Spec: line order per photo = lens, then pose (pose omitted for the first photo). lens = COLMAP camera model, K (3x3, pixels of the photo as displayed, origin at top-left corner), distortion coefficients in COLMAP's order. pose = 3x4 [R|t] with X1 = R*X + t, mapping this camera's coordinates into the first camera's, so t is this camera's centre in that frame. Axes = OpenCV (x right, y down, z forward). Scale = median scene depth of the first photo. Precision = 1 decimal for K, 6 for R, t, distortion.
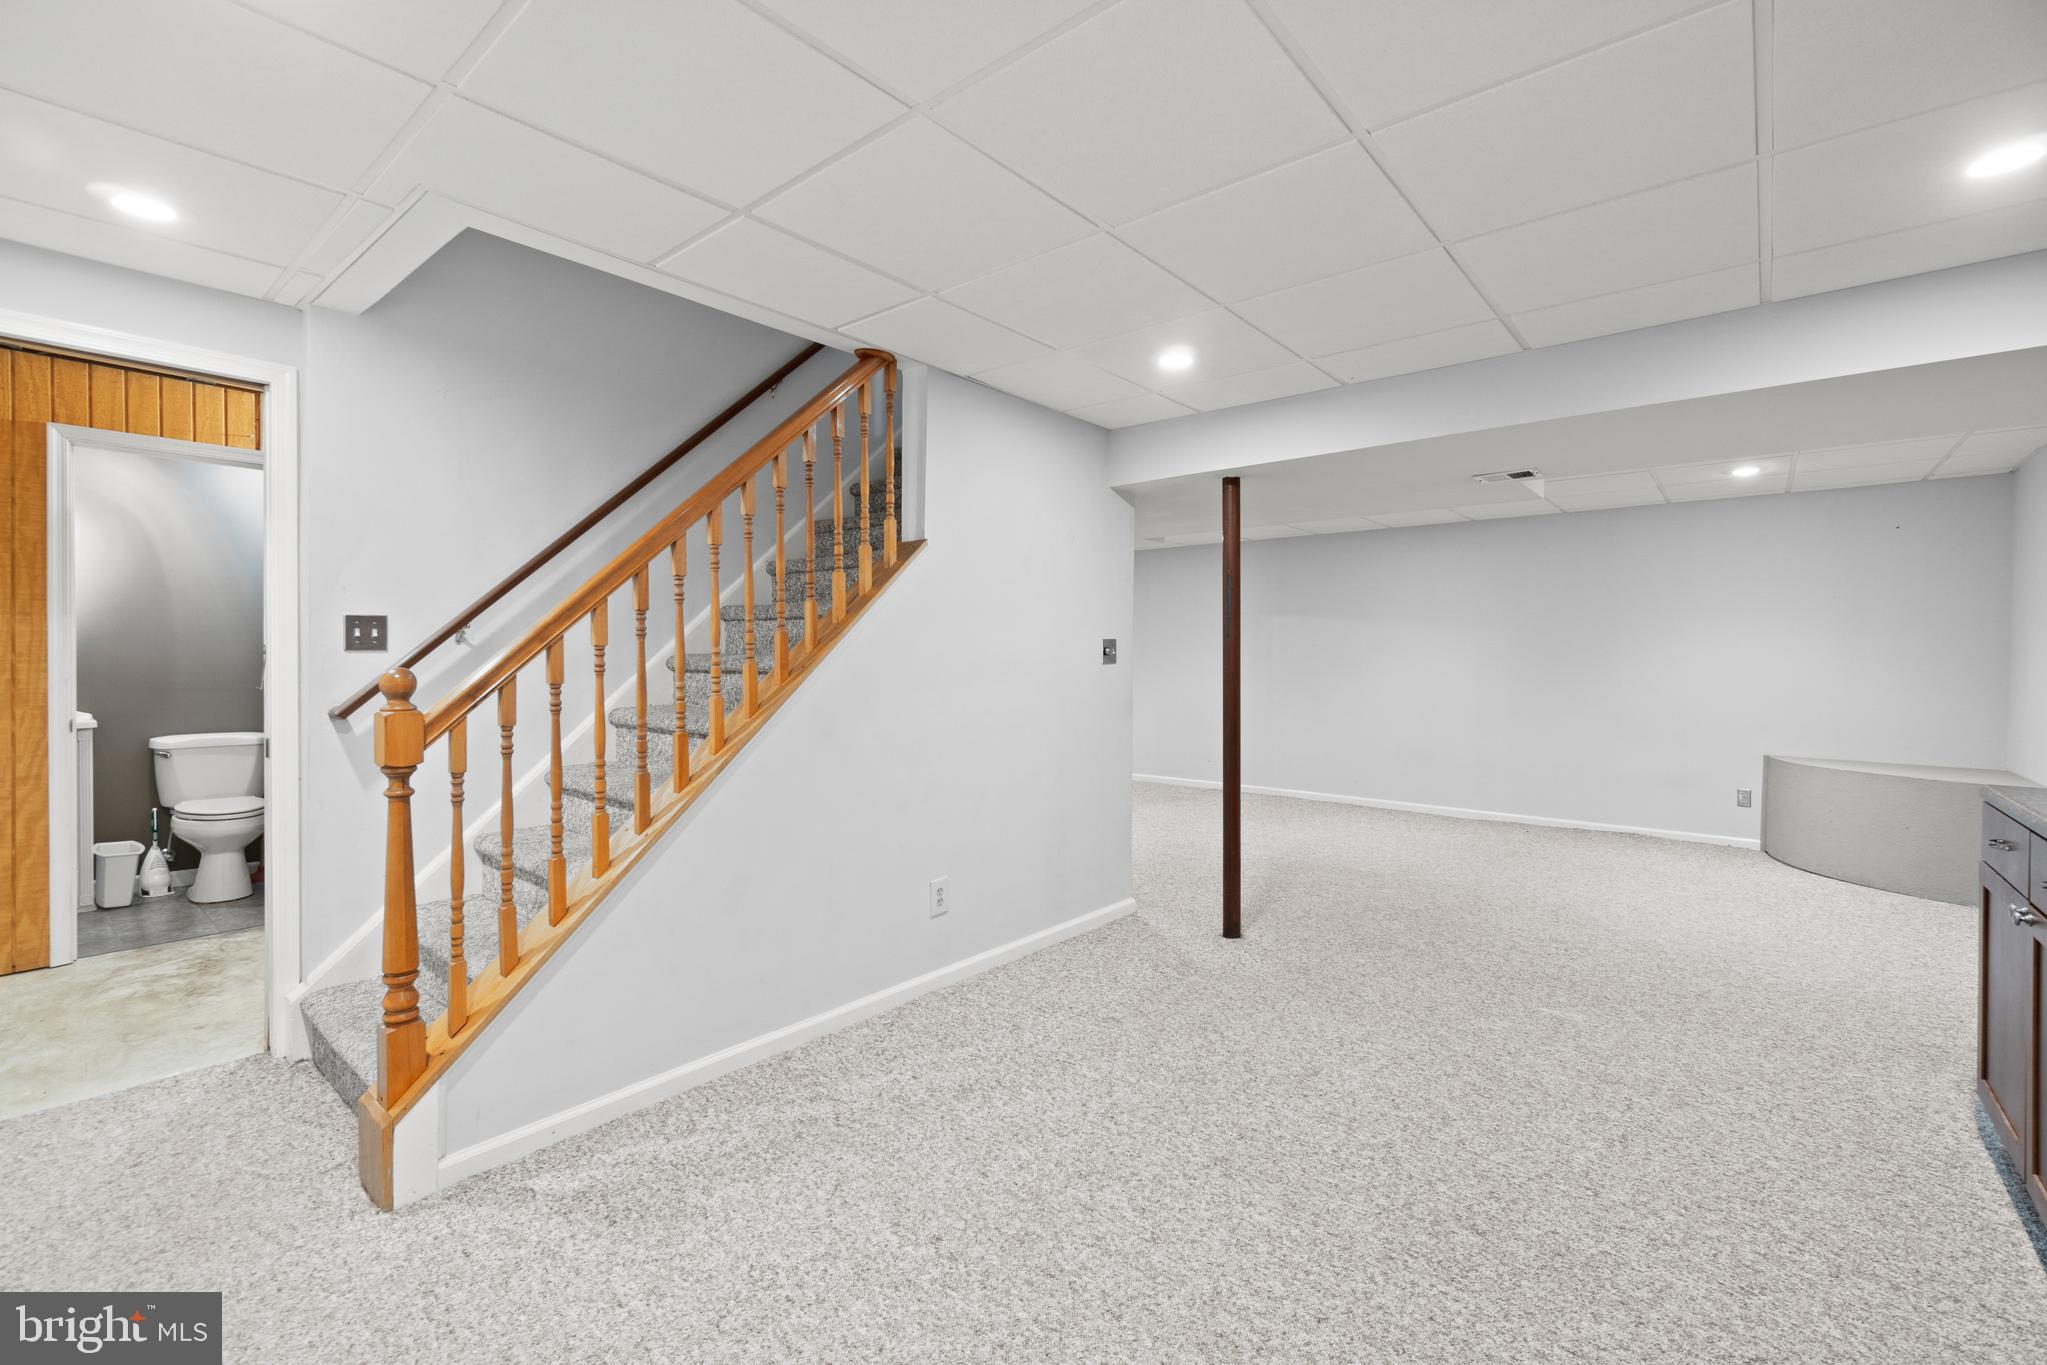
lens RADIAL K [[880.6, 0, 1017.8], [0, 880.6, 686.5], [0, 0, 1]] dist [-0.001753, 0.000302]
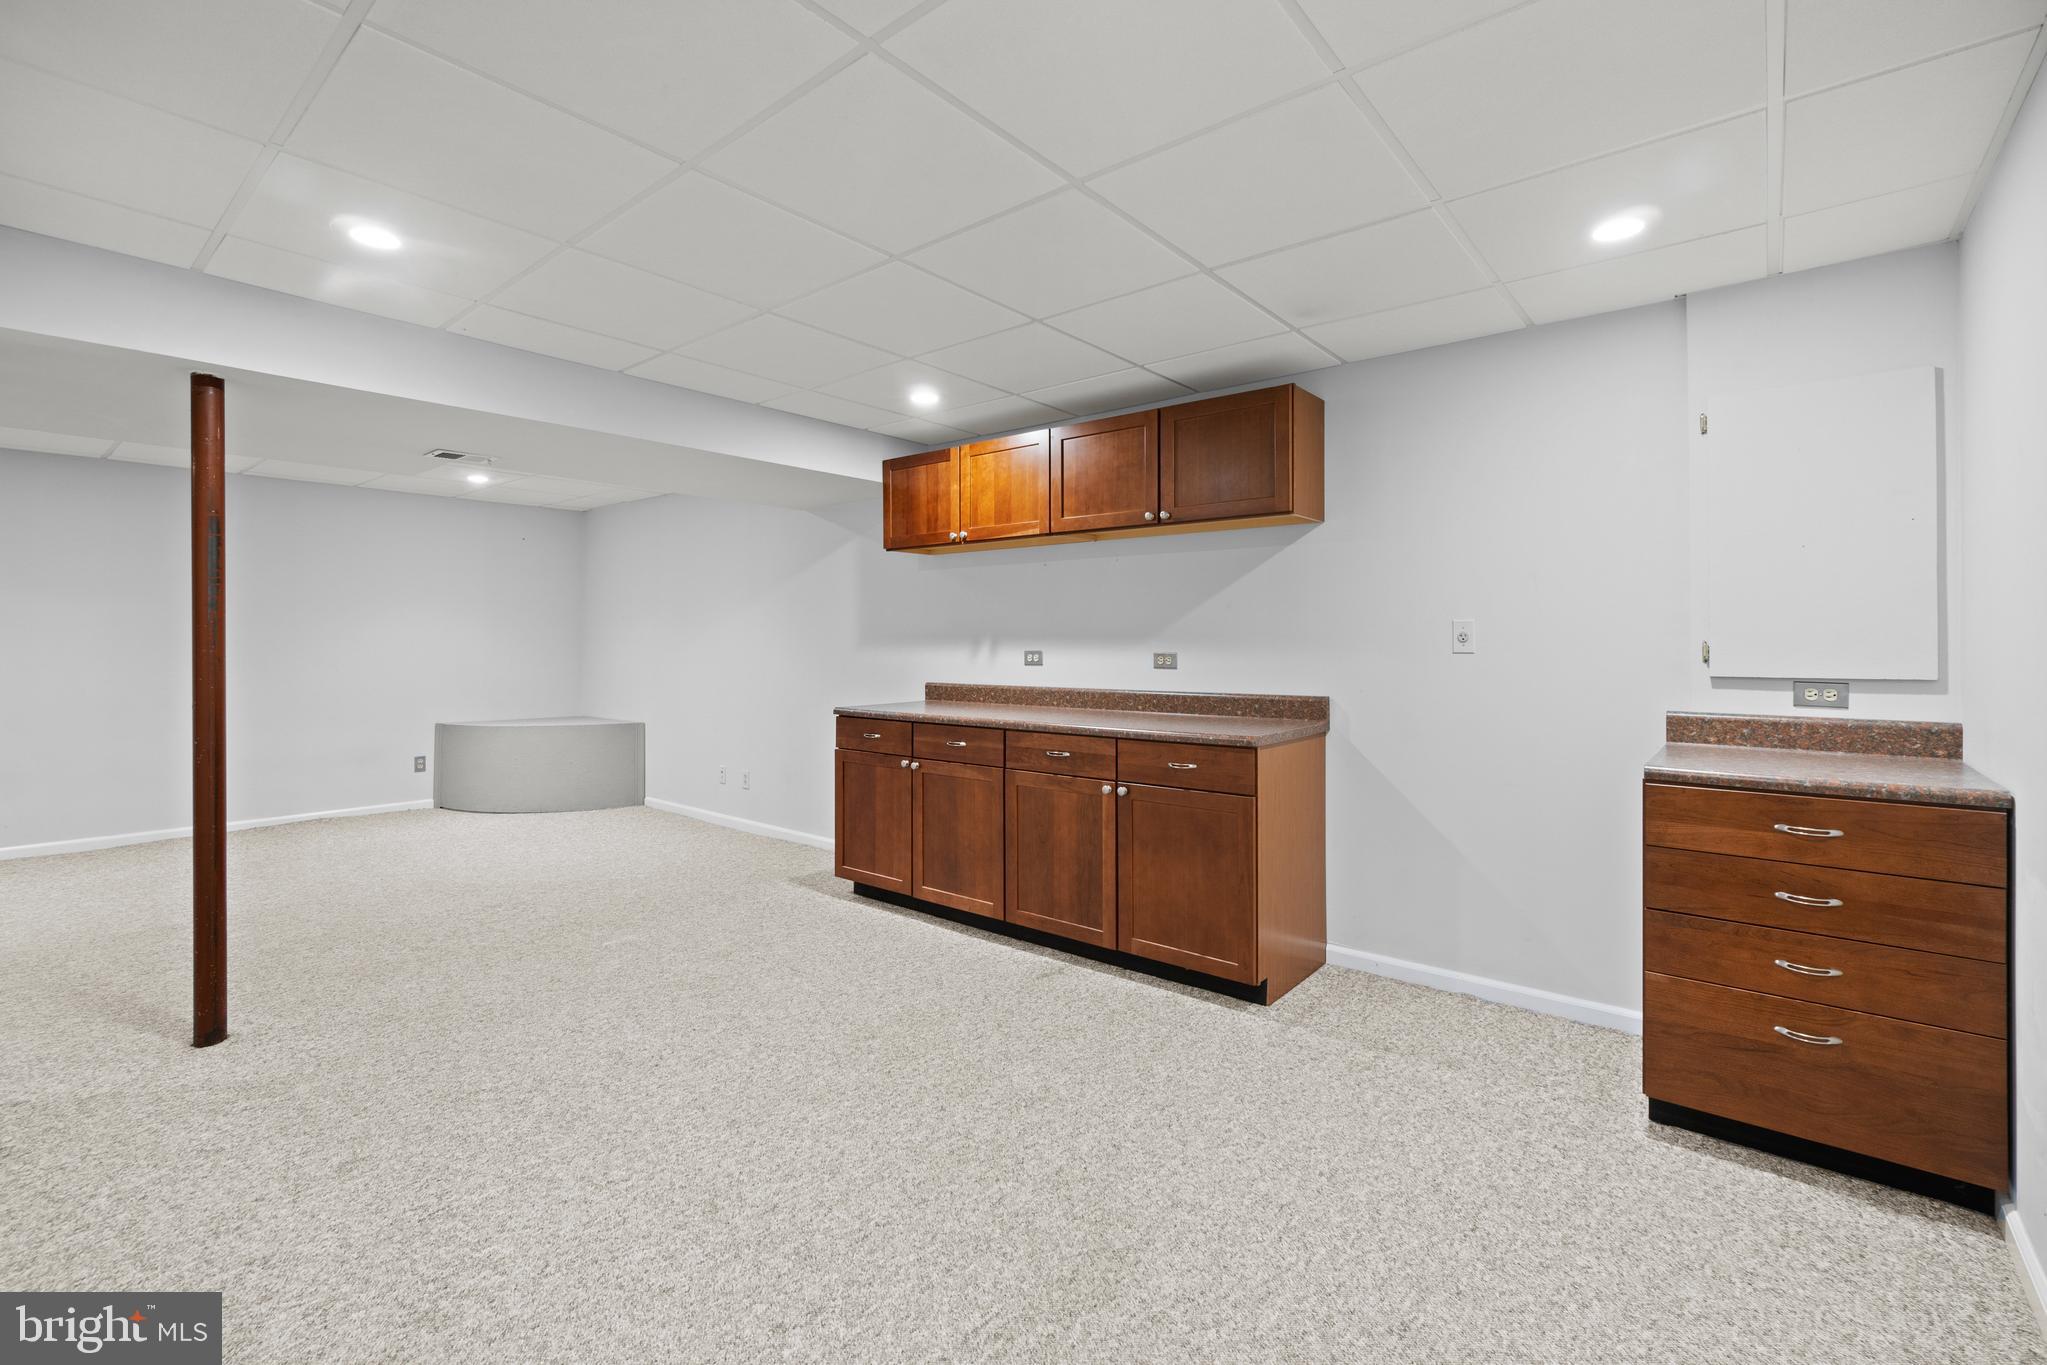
lens RADIAL K [[892.4, 0, 1018.3], [0, 892.4, 653.2], [0, 0, 1]] dist [-0.002736, -0.000312]
pose [[-0.002662, -0.015969, 0.999869, -0.507581], [0.030805, 0.999397, 0.016043, -0.012806], [-0.999522, 0.030844, -0.002168, 0.408888]]
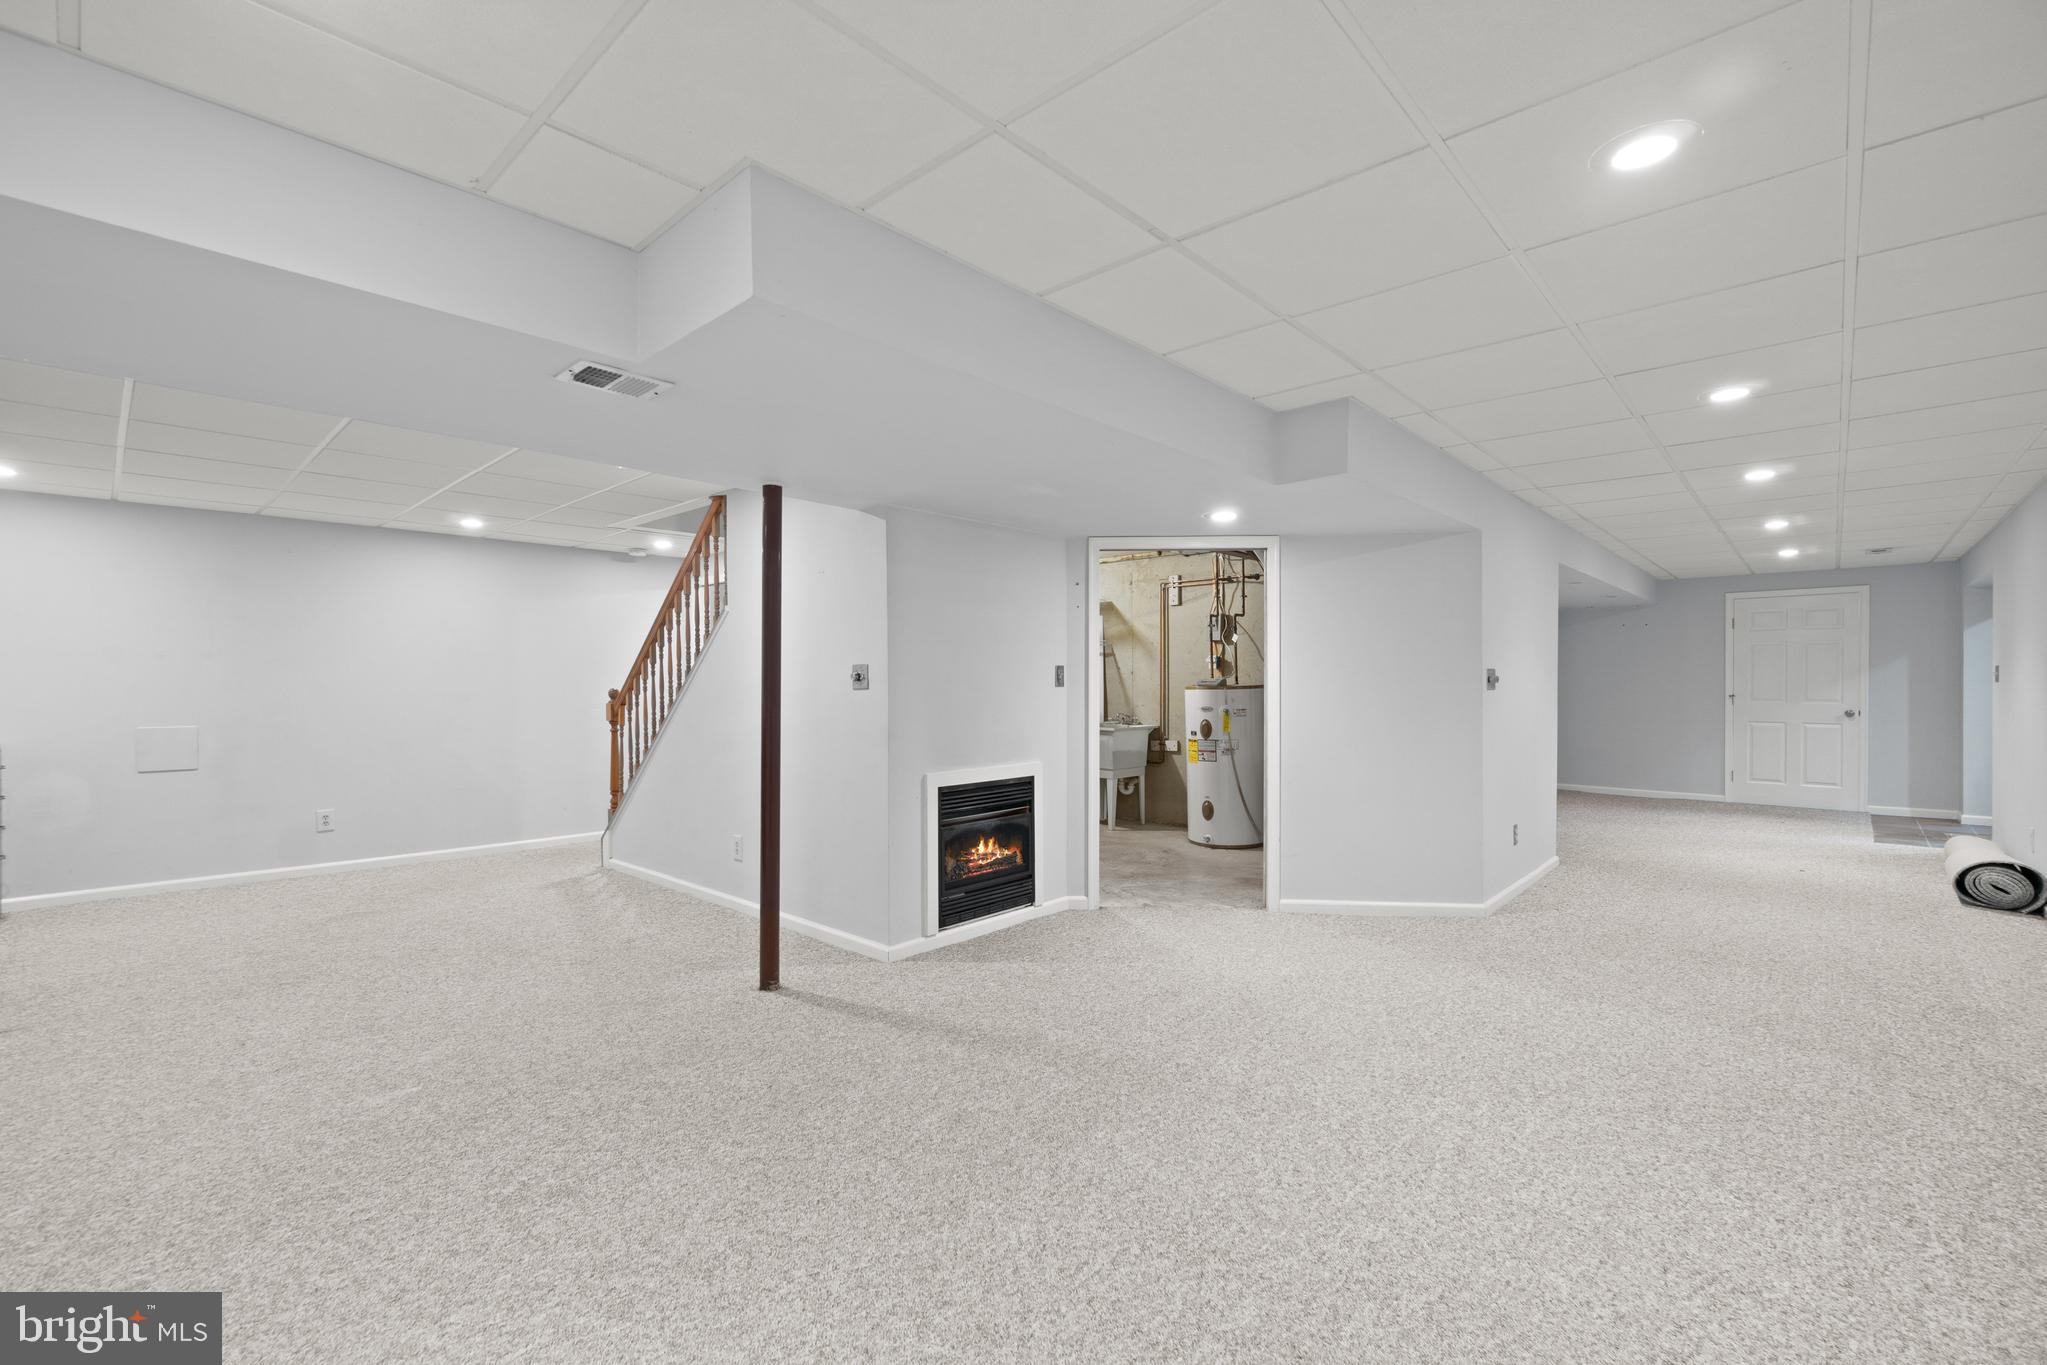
lens RADIAL K [[880.6, 0, 1017.8], [0, 880.6, 686.5], [0, 0, 1]] dist [-0.001753, 0.000302]
pose [[-0.049155, -0.001242, -0.998790, 1.288949], [-0.032589, 0.999469, 0.000361, -0.041479], [0.998259, 0.032567, -0.049169, 1.459487]]
